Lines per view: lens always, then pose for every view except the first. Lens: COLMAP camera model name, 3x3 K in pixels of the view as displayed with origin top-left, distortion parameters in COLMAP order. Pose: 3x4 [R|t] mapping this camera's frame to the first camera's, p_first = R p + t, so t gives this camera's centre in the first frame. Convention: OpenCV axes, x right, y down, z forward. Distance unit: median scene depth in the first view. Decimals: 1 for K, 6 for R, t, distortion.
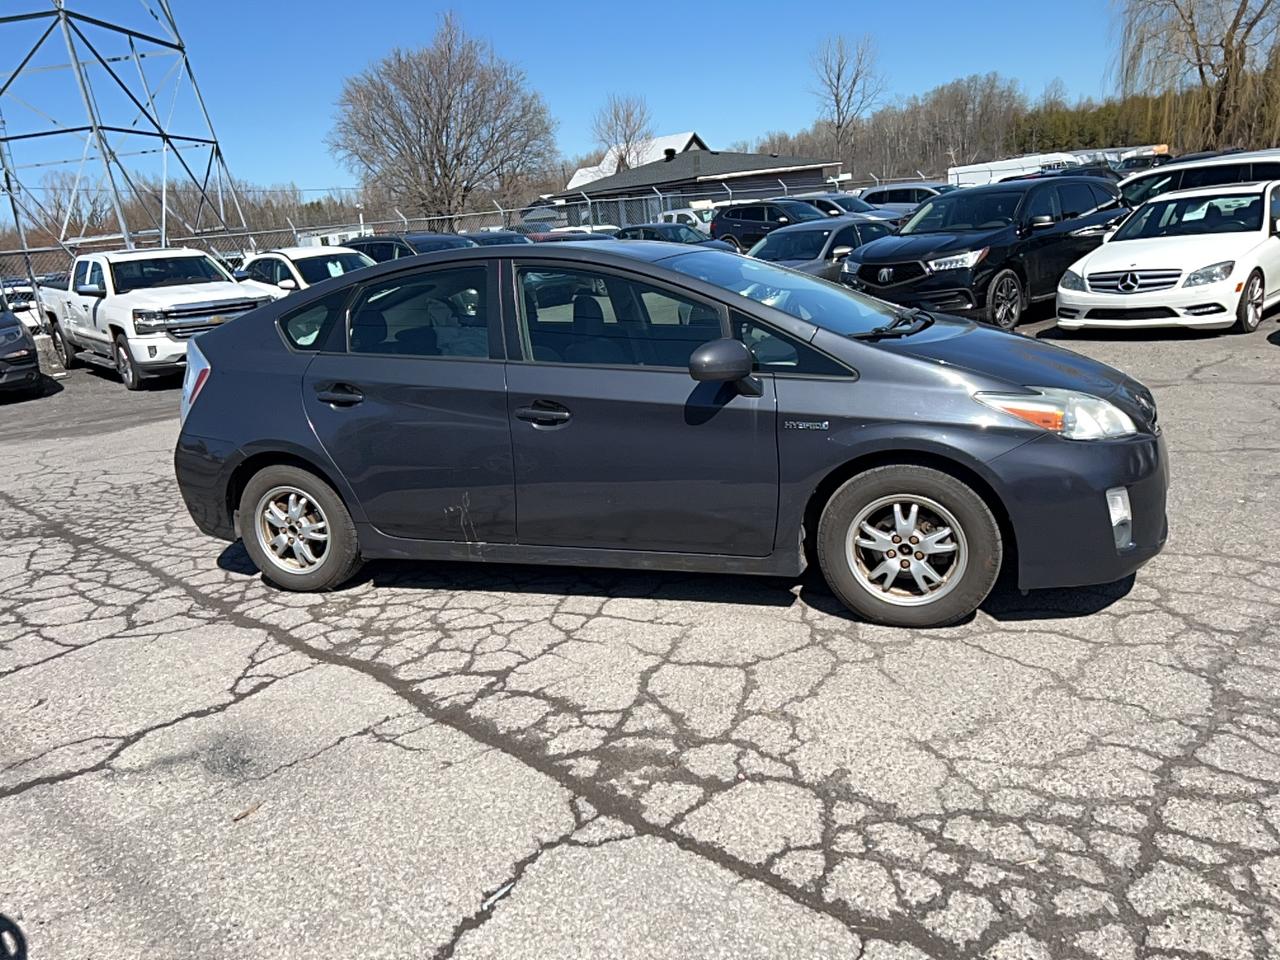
lens RADIAL K [[940.4, 0, 640.0], [0, 940.4, 480.0], [0, 0, 1]] dist [0.056323, -0.062685]
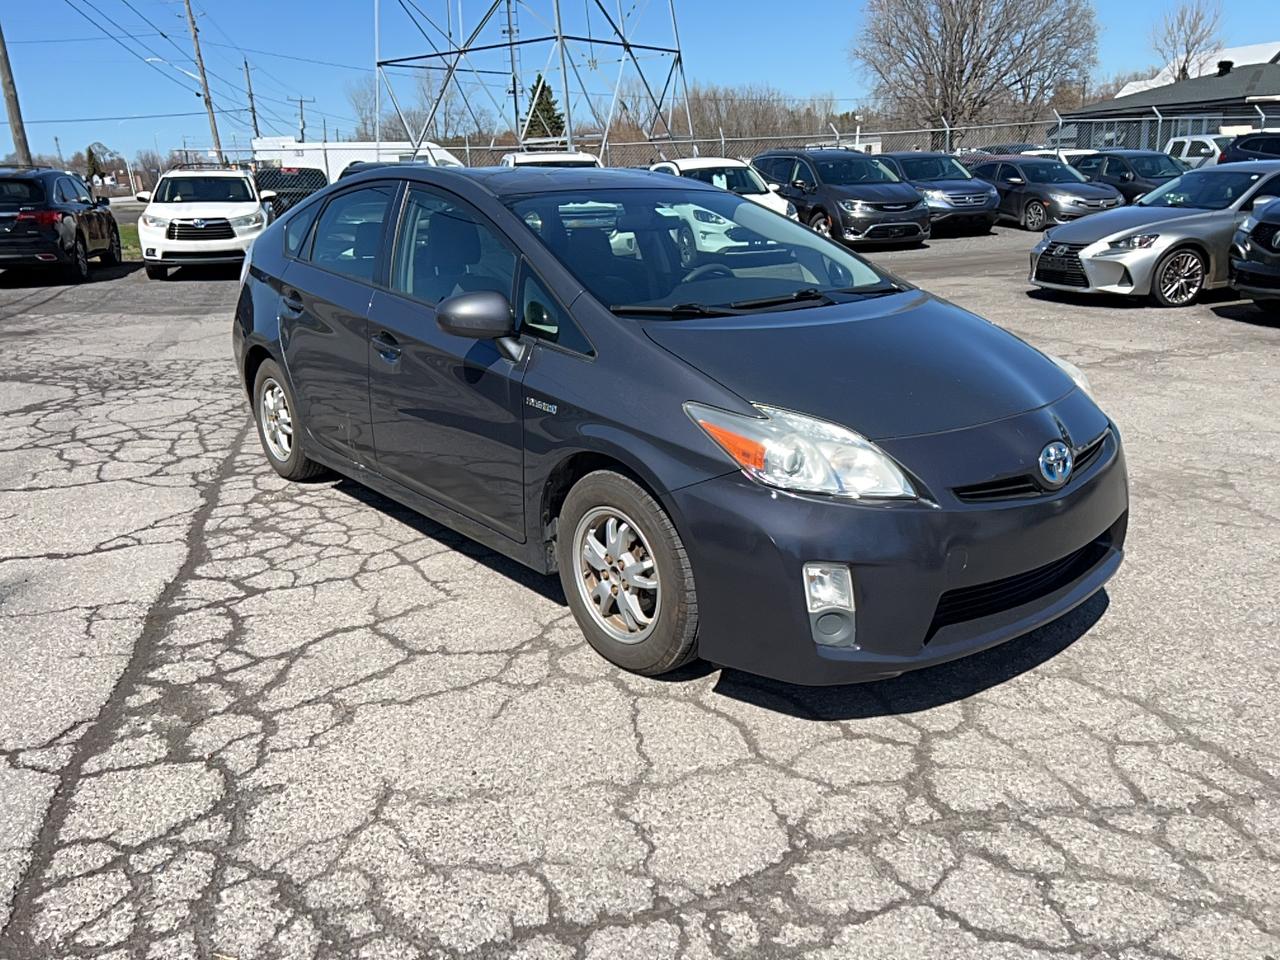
lens RADIAL K [[940.4, 0, 640.0], [0, 940.4, 480.0], [0, 0, 1]] dist [0.056323, -0.062685]
pose [[0.872270, 0.209869, -0.441702, 0.843177], [-0.172778, 0.977236, 0.123119, -0.146348], [0.457486, -0.031076, 0.888674, 0.363931]]
